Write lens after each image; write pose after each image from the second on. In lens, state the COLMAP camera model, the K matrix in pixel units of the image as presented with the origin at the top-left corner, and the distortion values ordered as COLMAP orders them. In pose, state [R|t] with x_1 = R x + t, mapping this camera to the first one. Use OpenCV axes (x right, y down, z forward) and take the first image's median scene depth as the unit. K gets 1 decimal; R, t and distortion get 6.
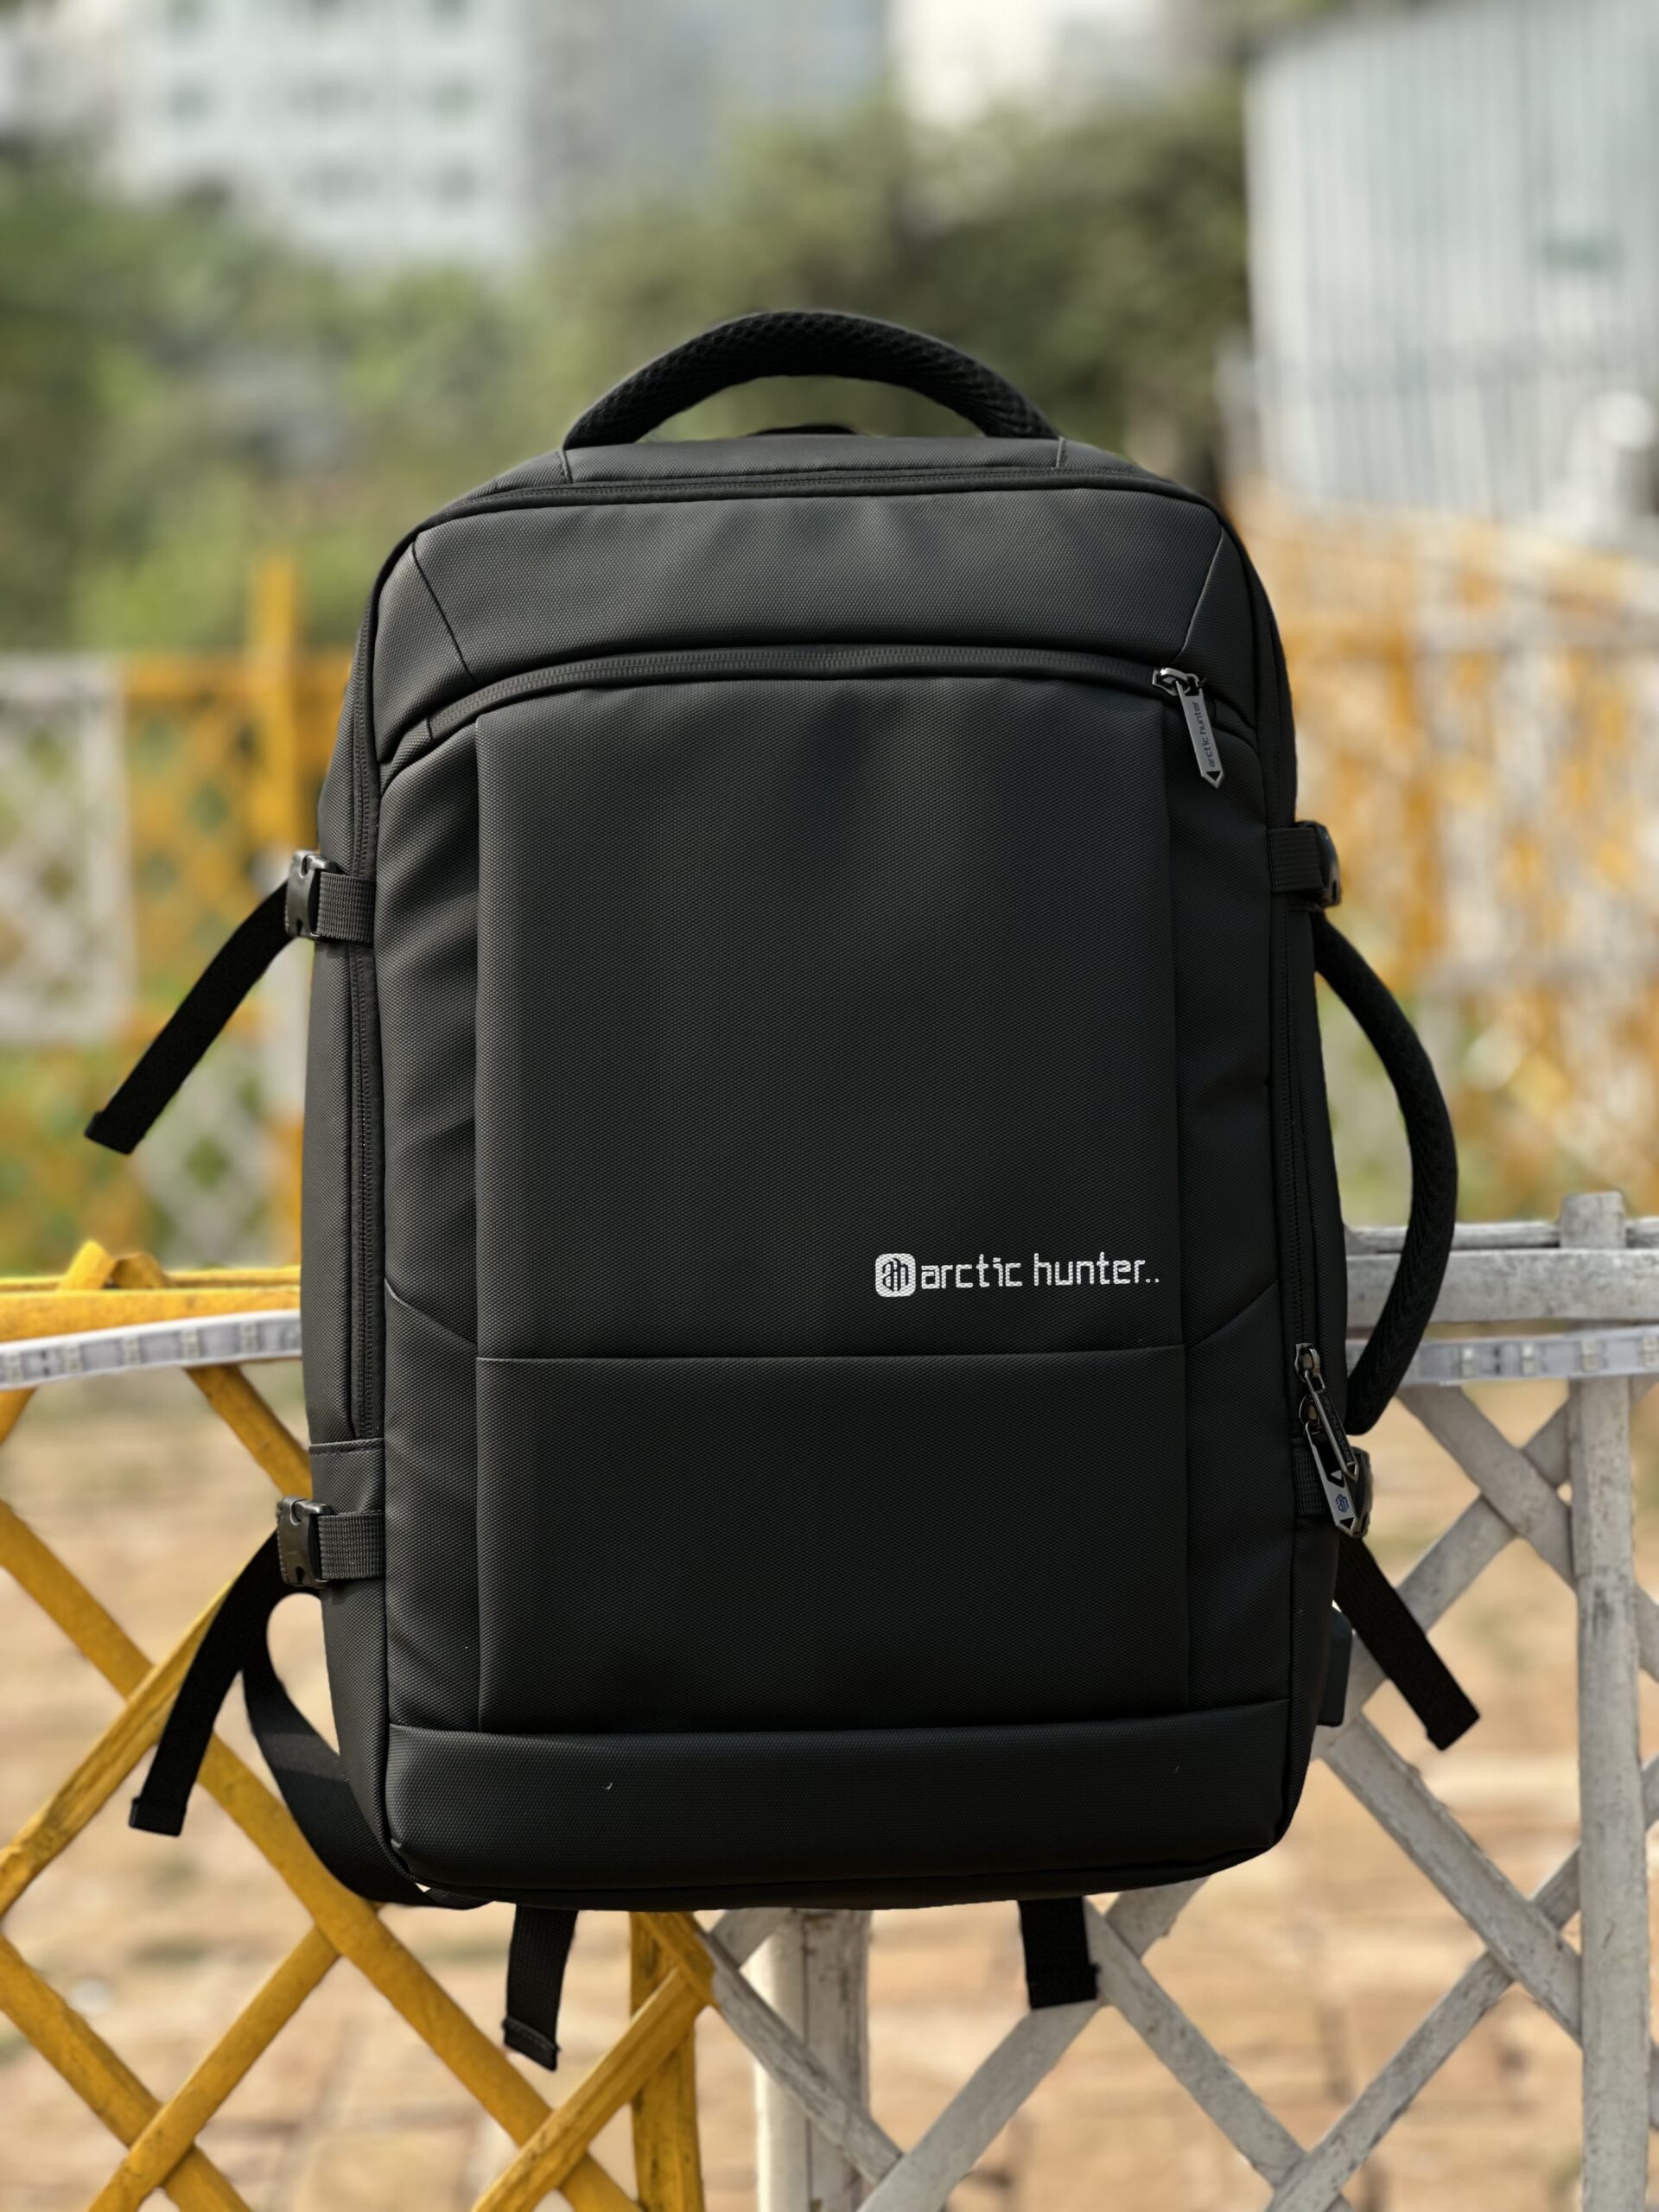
lens RADIAL K [[4852.5, 0, 838.7], [0, 4852.5, 1096.5], [0, 0, 1]] dist [-0.121512, 0.000000]
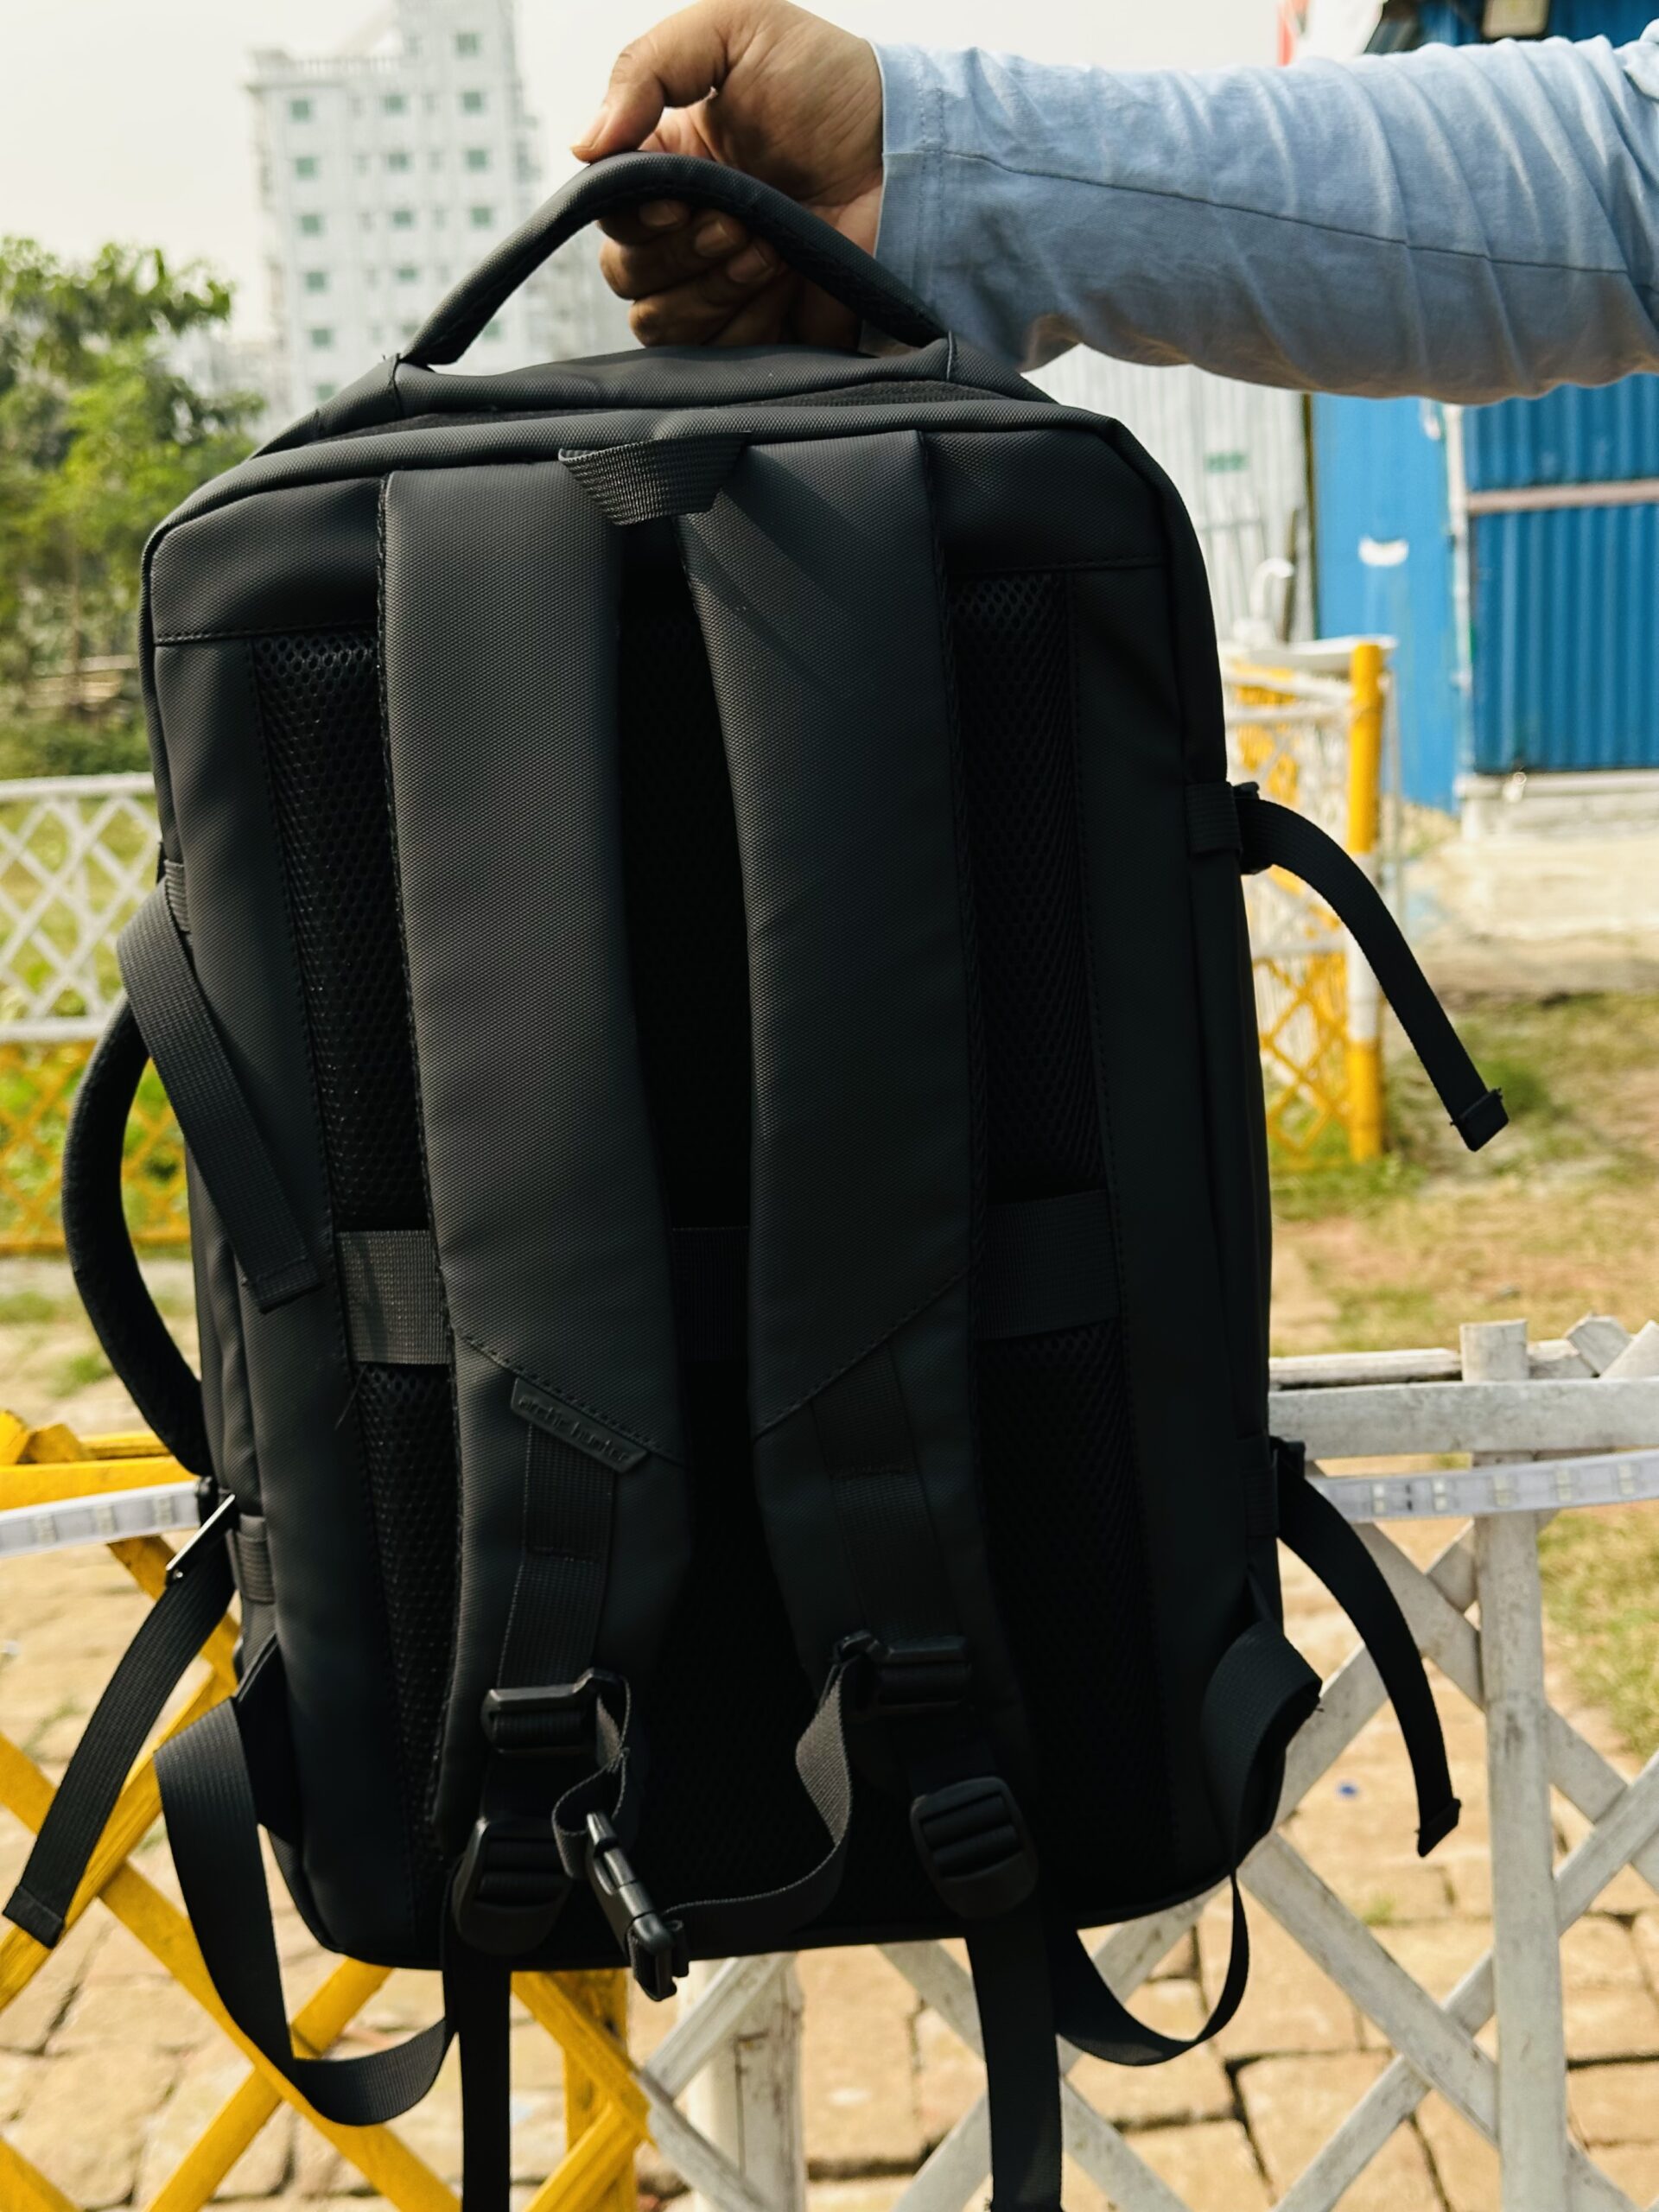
lens RADIAL K [[3088.9, 0, 836.7], [0, 3088.9, 1107.8], [0, 0, 1]] dist [-0.033579, 0.000000]
pose [[0.999262, -0.029793, 0.024226, 0.004380], [0.029550, 0.999510, 0.010334, -0.035654], [-0.024522, -0.009611, 0.999653, 0.358871]]
